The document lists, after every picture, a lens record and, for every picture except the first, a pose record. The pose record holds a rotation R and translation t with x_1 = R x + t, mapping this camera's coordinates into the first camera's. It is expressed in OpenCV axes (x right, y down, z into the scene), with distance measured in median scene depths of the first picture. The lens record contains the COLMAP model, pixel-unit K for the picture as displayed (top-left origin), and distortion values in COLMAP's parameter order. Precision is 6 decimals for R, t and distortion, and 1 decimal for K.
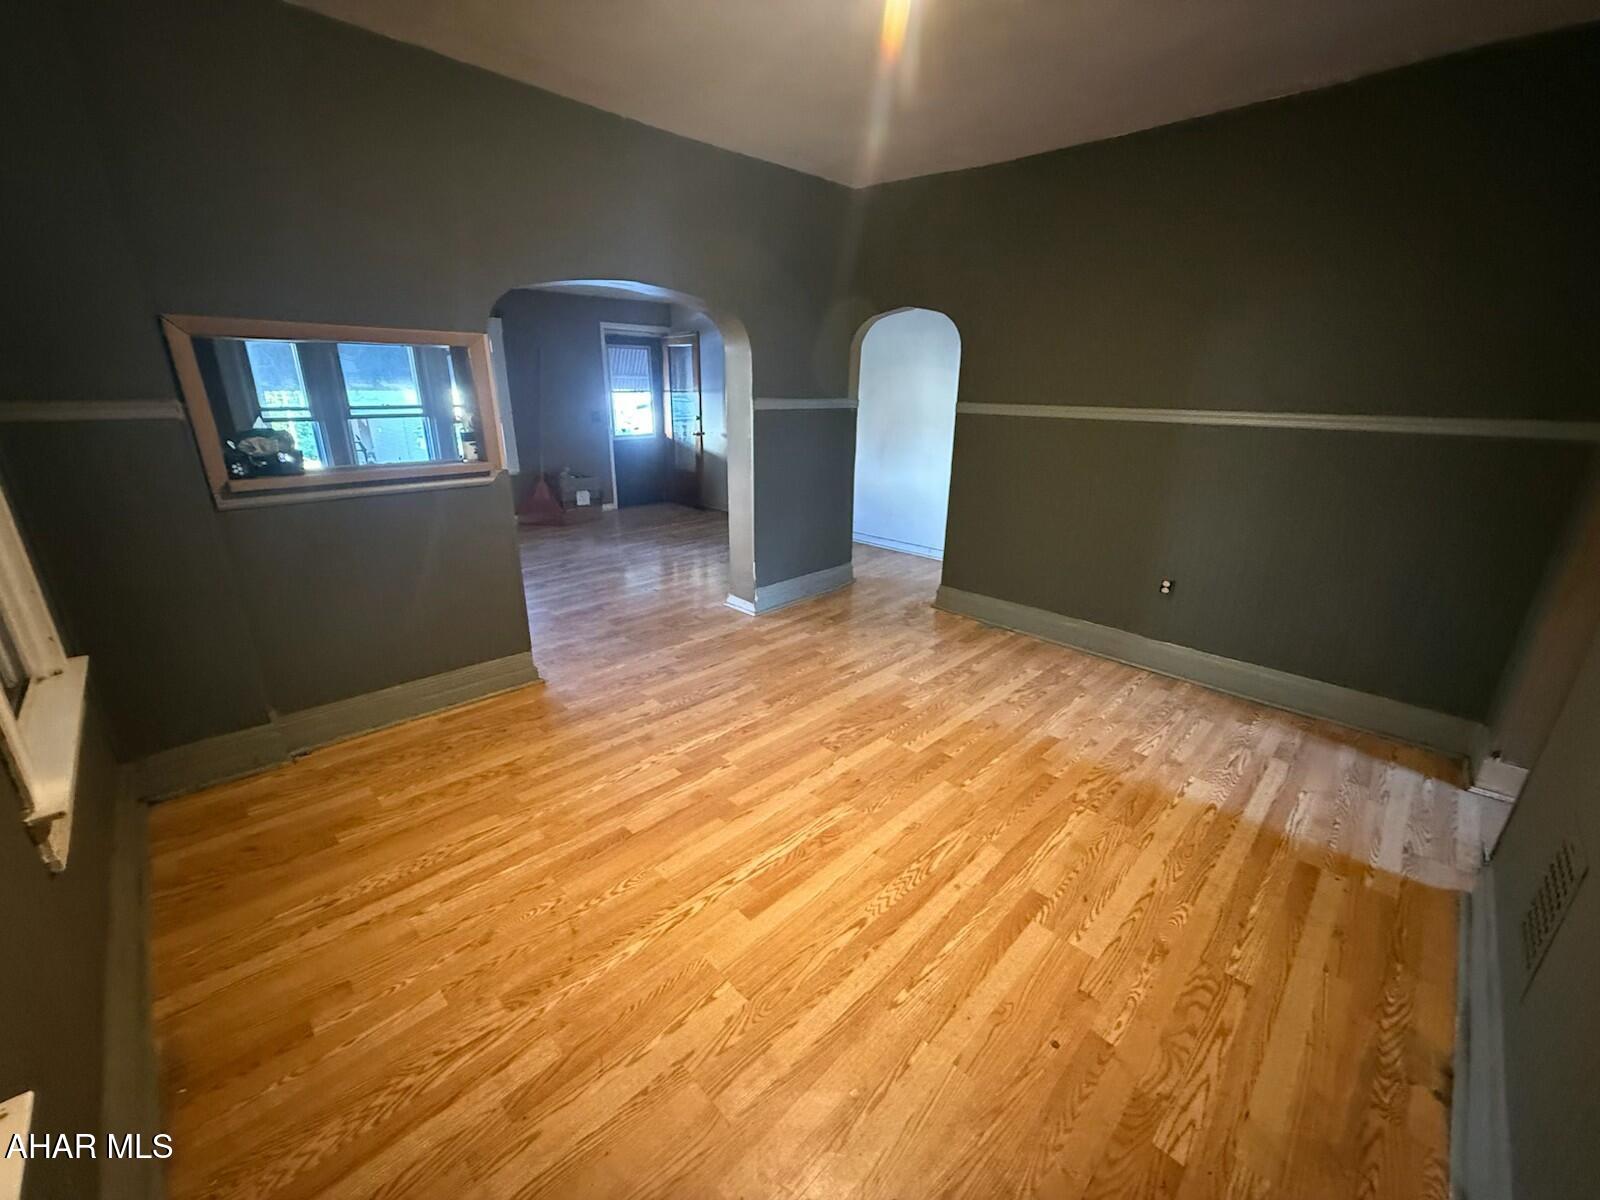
lens RADIAL K [[643.7, 0, 798.1], [0, 643.7, 603.7], [0, 0, 1]] dist [-0.000347, -0.000119]
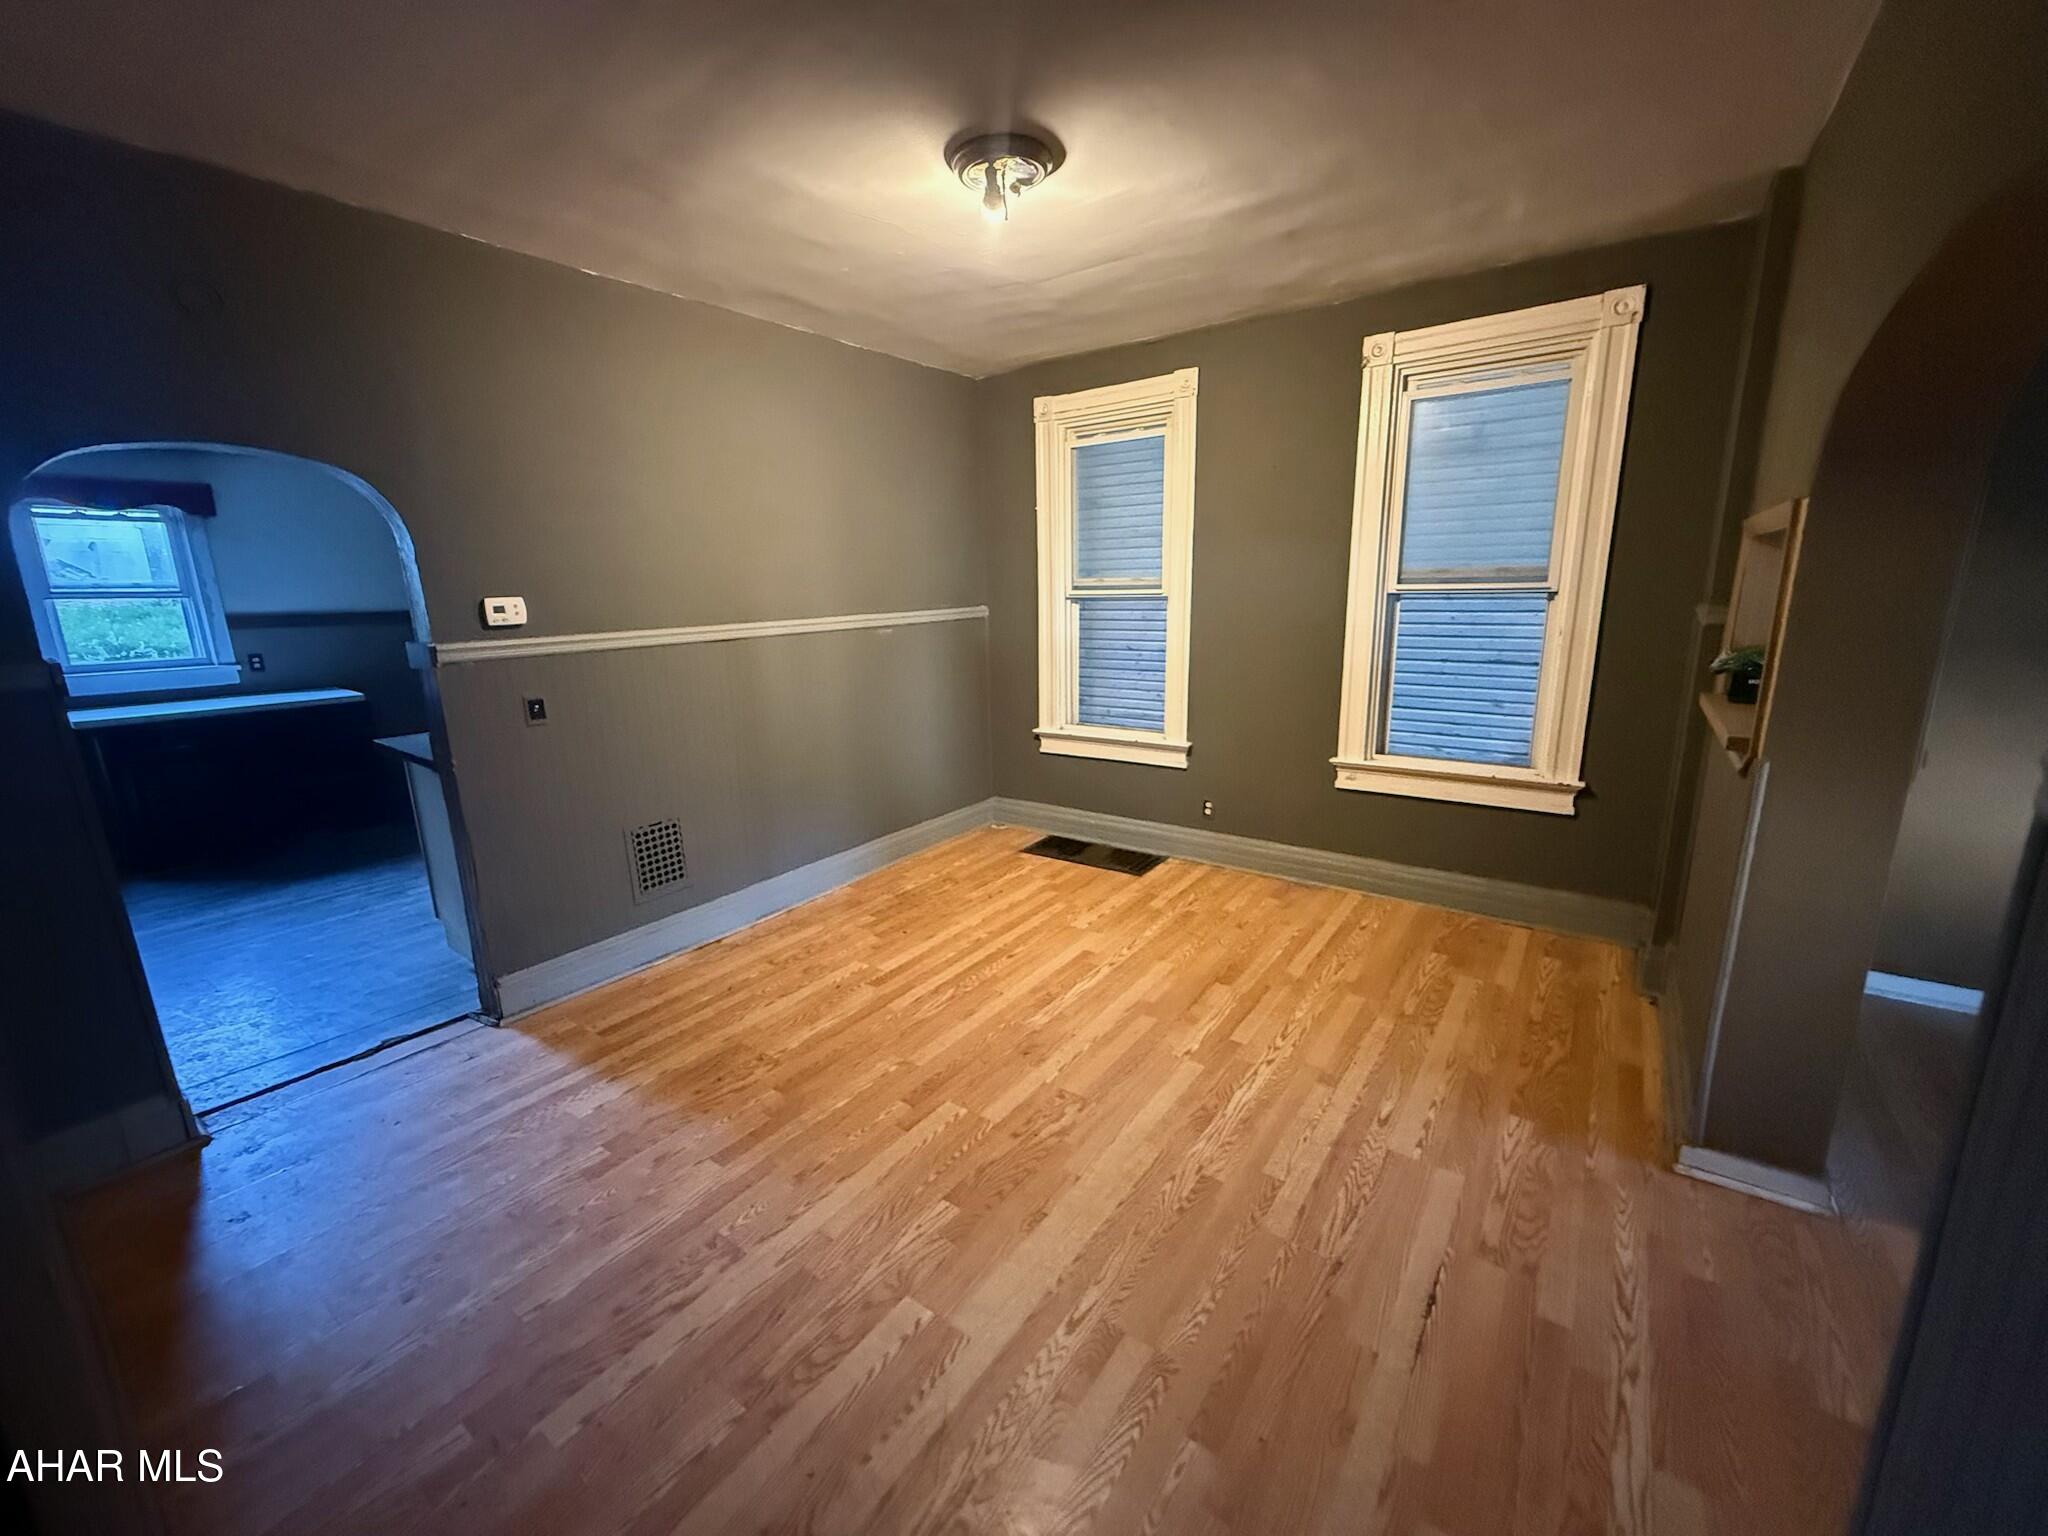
lens RADIAL K [[824.0, 0, 1023.7], [0, 824.0, 770.6], [0, 0, 1]] dist [-0.000347, -0.000119]
pose [[-0.987235, 0.042029, -0.153627, 0.257101], [-0.043893, 0.855409, 0.516090, -0.628084], [0.153105, 0.516245, -0.842645, 1.803887]]
